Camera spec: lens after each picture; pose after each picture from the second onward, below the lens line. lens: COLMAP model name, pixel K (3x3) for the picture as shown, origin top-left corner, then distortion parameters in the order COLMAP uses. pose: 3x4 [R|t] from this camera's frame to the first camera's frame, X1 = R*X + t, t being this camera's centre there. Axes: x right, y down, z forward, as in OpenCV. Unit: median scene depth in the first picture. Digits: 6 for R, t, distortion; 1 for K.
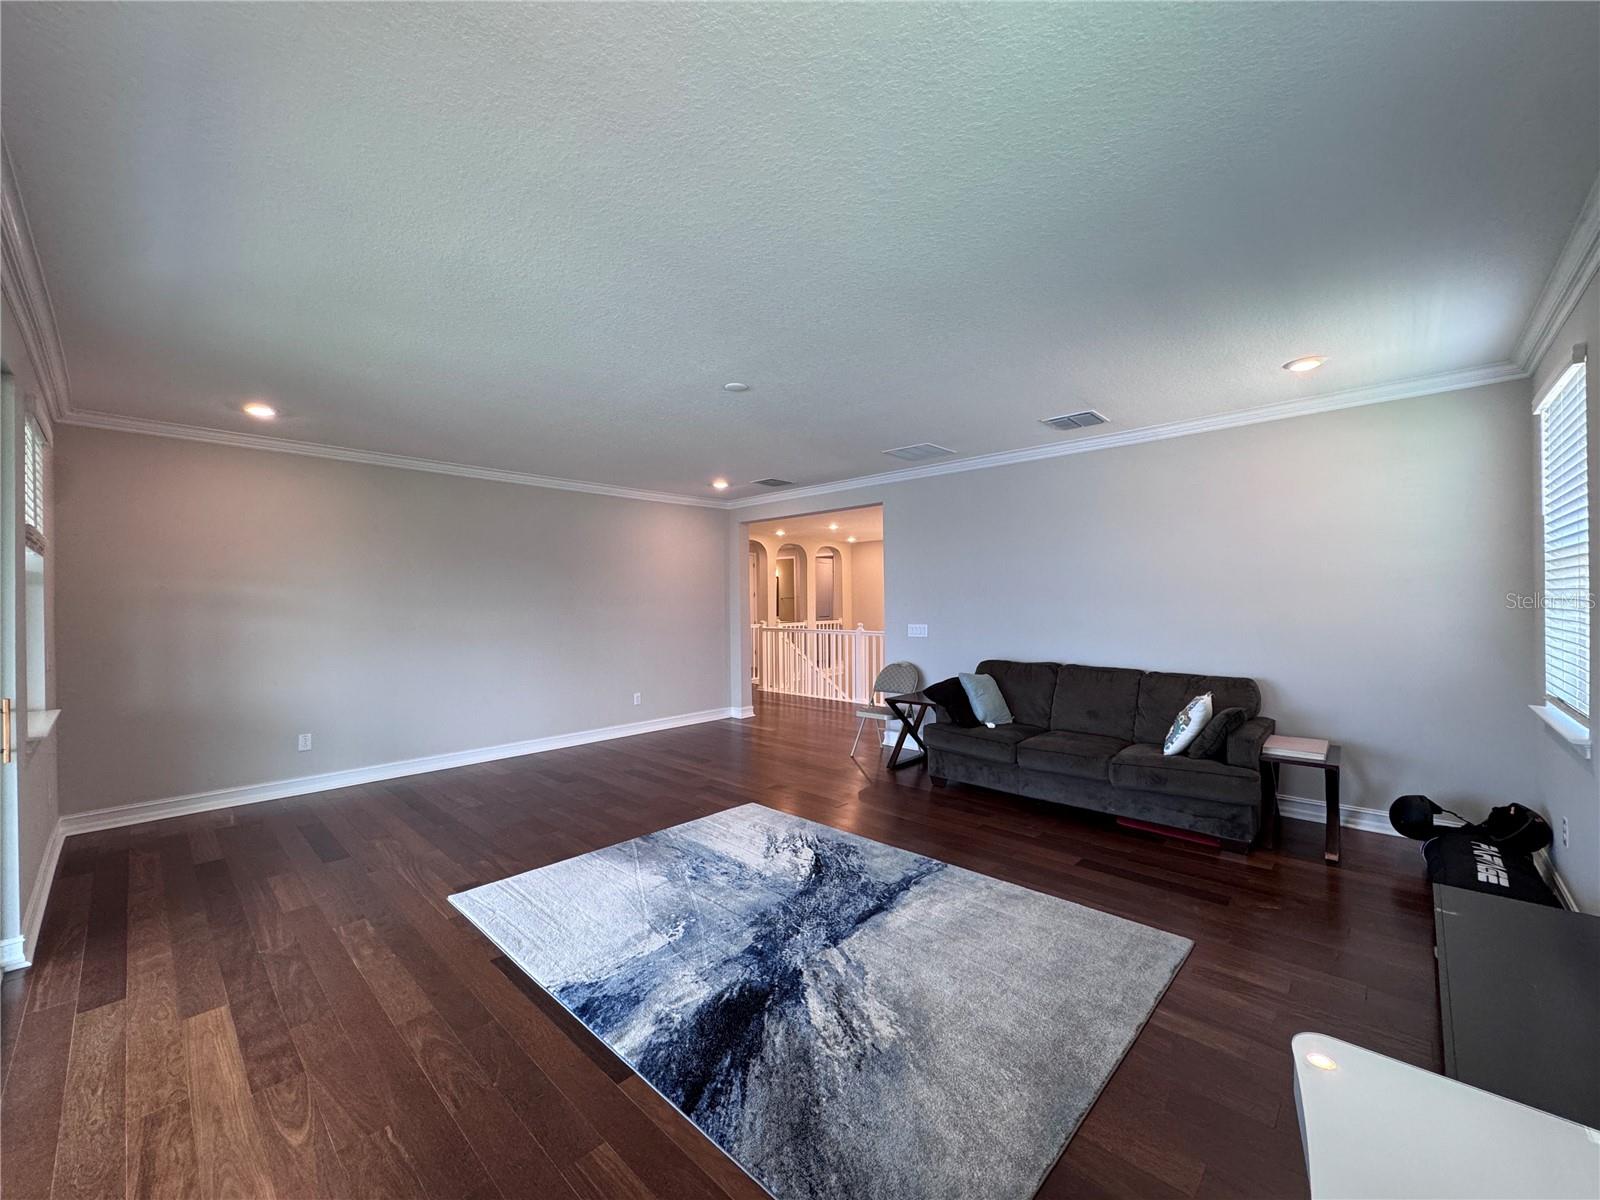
lens RADIAL K [[639.3, 0, 795.3], [0, 639.3, 601.4], [0, 0, 1]] dist [-0.002326, -0.000088]
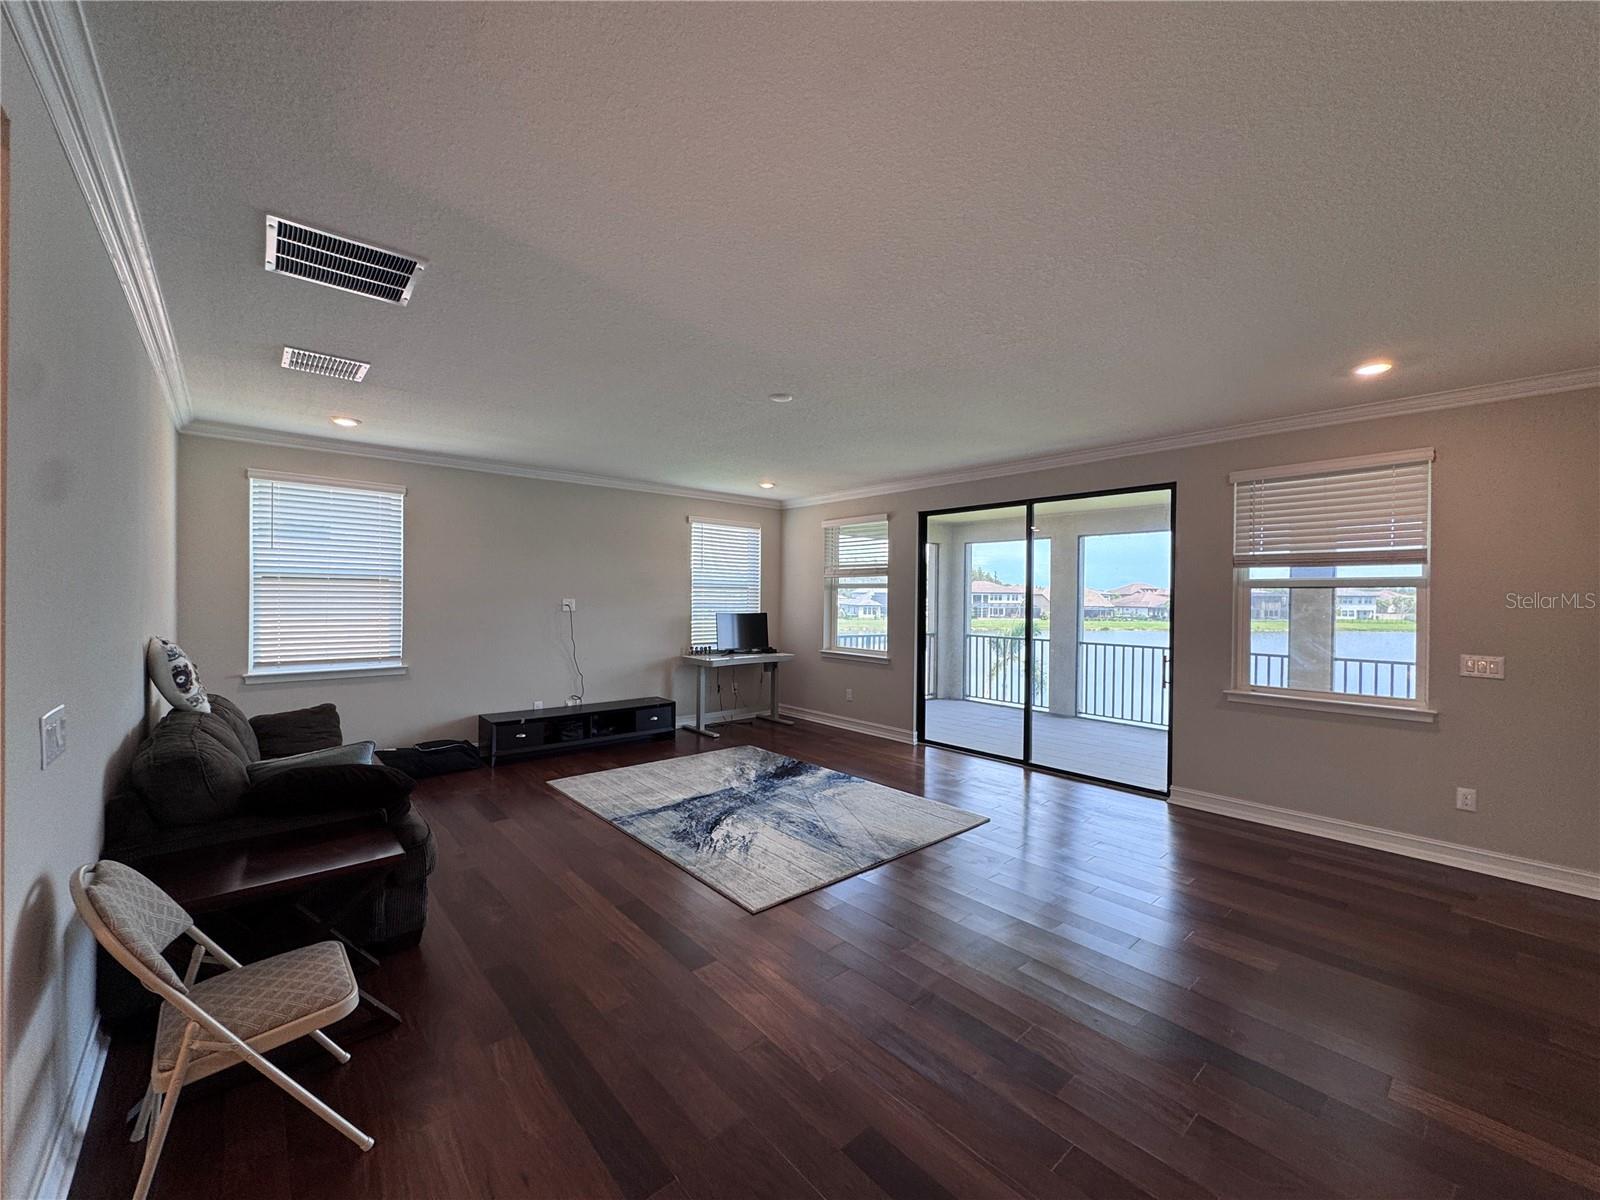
lens RADIAL K [[639.3, 0, 795.3], [0, 639.3, 601.4], [0, 0, 1]] dist [-0.002326, -0.000088]
pose [[-0.995766, 0.000066, 0.091928, -0.241326], [0.000808, 0.999967, 0.008036, -0.019487], [-0.091925, 0.008076, -0.995733, 2.322004]]
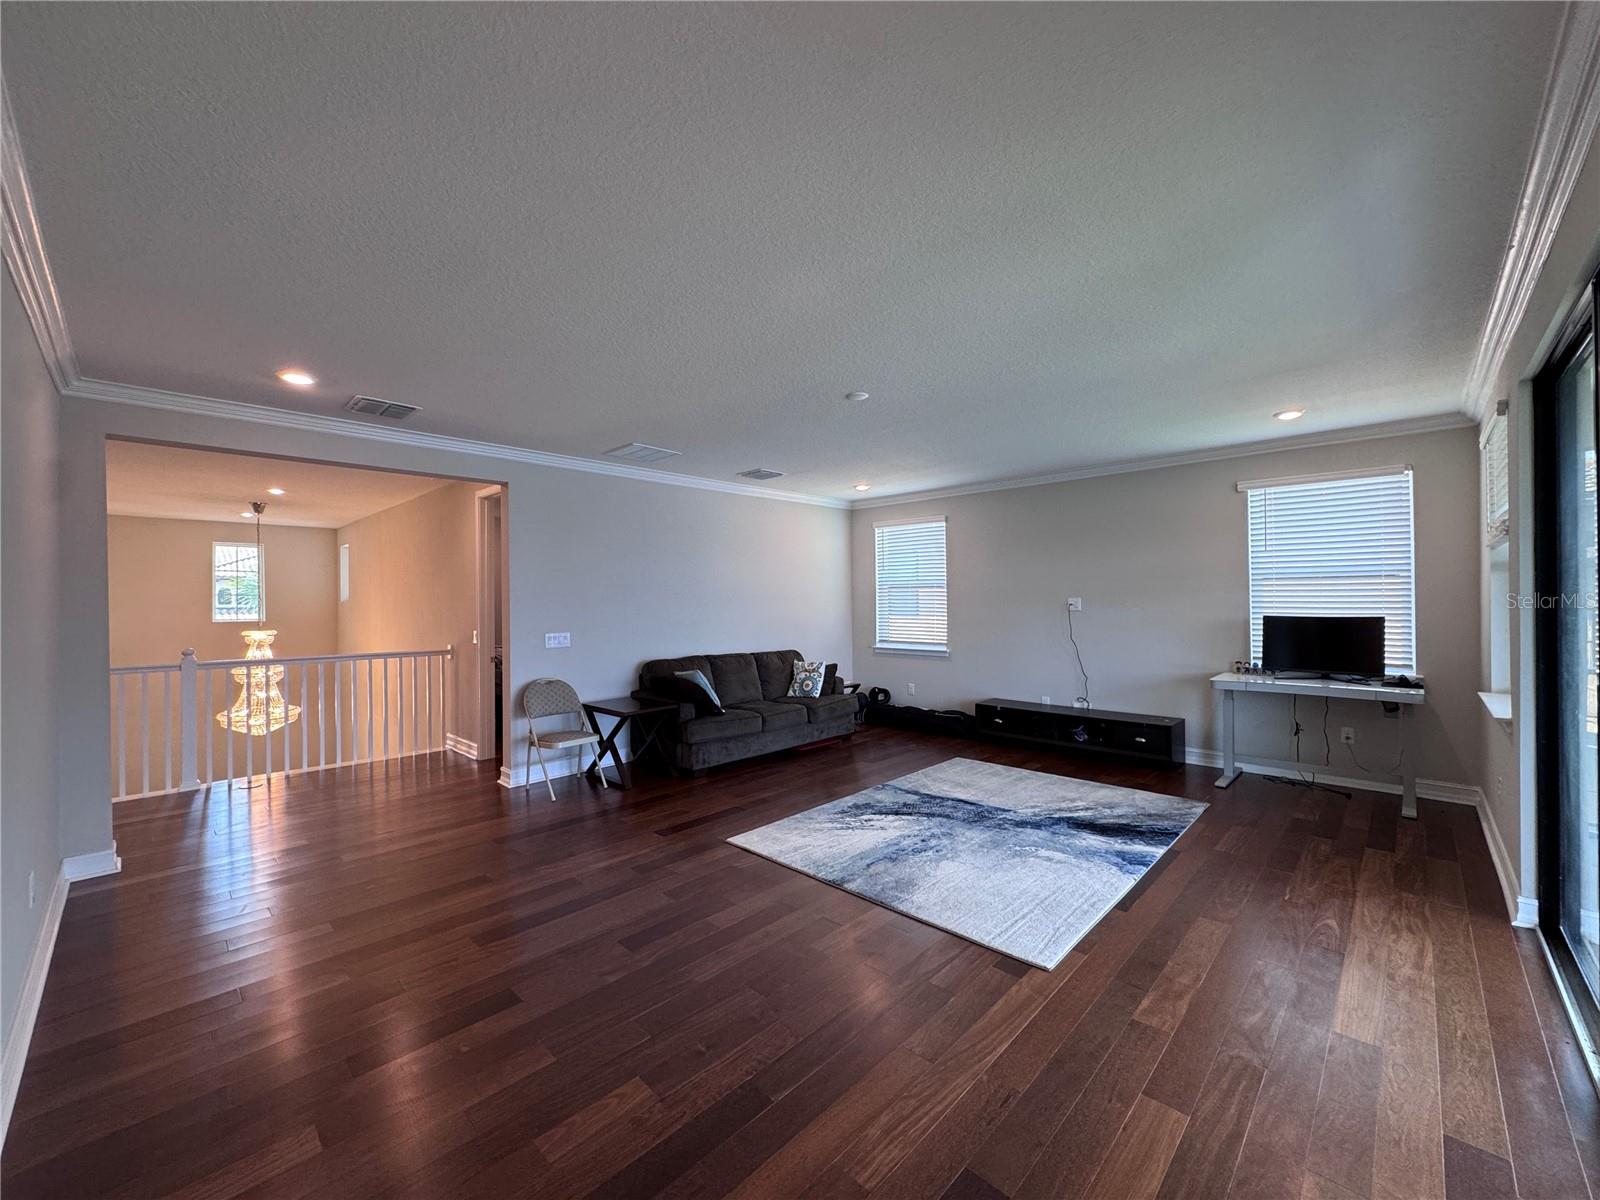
lens RADIAL K [[639.3, 0, 795.3], [0, 639.3, 601.4], [0, 0, 1]] dist [-0.002326, -0.000088]
pose [[0.007136, 0.008740, 0.999936, -1.300638], [0.012603, 0.999882, -0.008830, 0.004763], [-0.999895, 0.012665, 0.007025, 1.256758]]
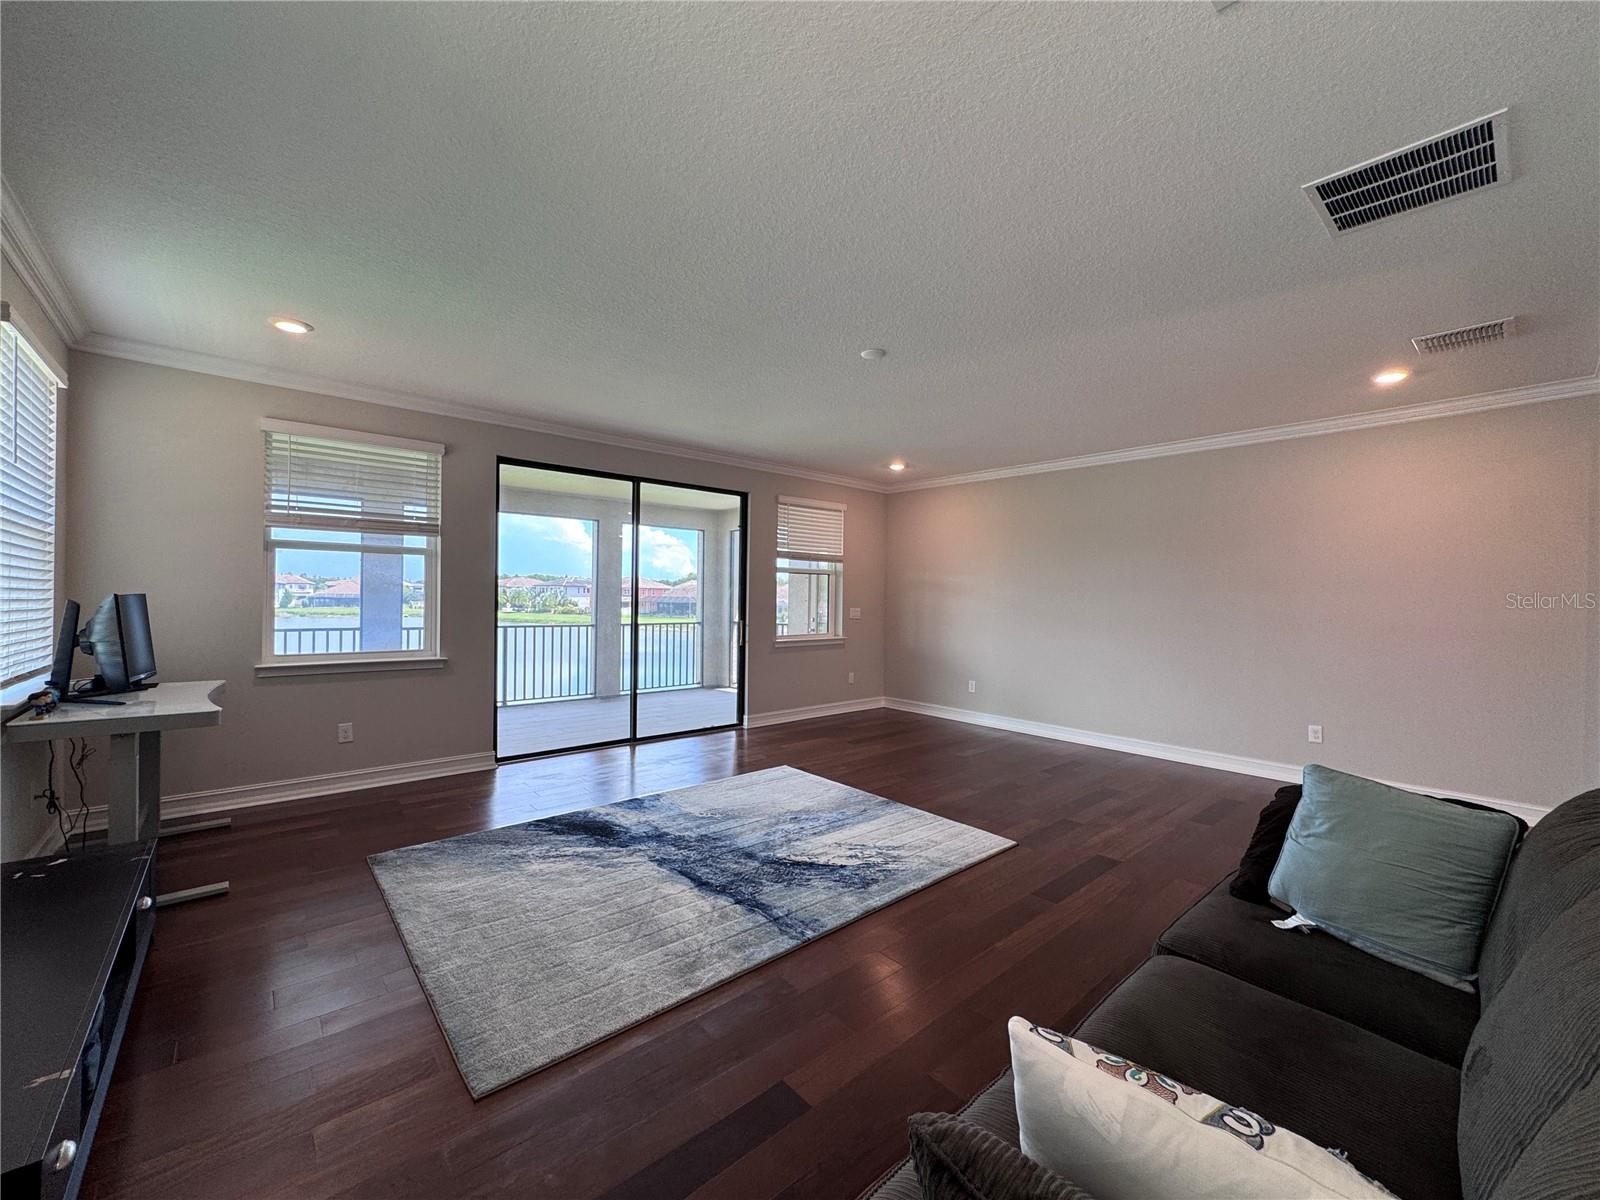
lens RADIAL K [[637.6, 0, 803.1], [0, 637.6, 597.6], [0, 0, 1]] dist [0.001008, 0.000092]
pose [[-0.078795, 0.011305, -0.996827, 1.004575], [-0.015361, 0.999803, 0.012553, 0.018714], [0.996772, 0.016302, -0.078606, 1.117454]]
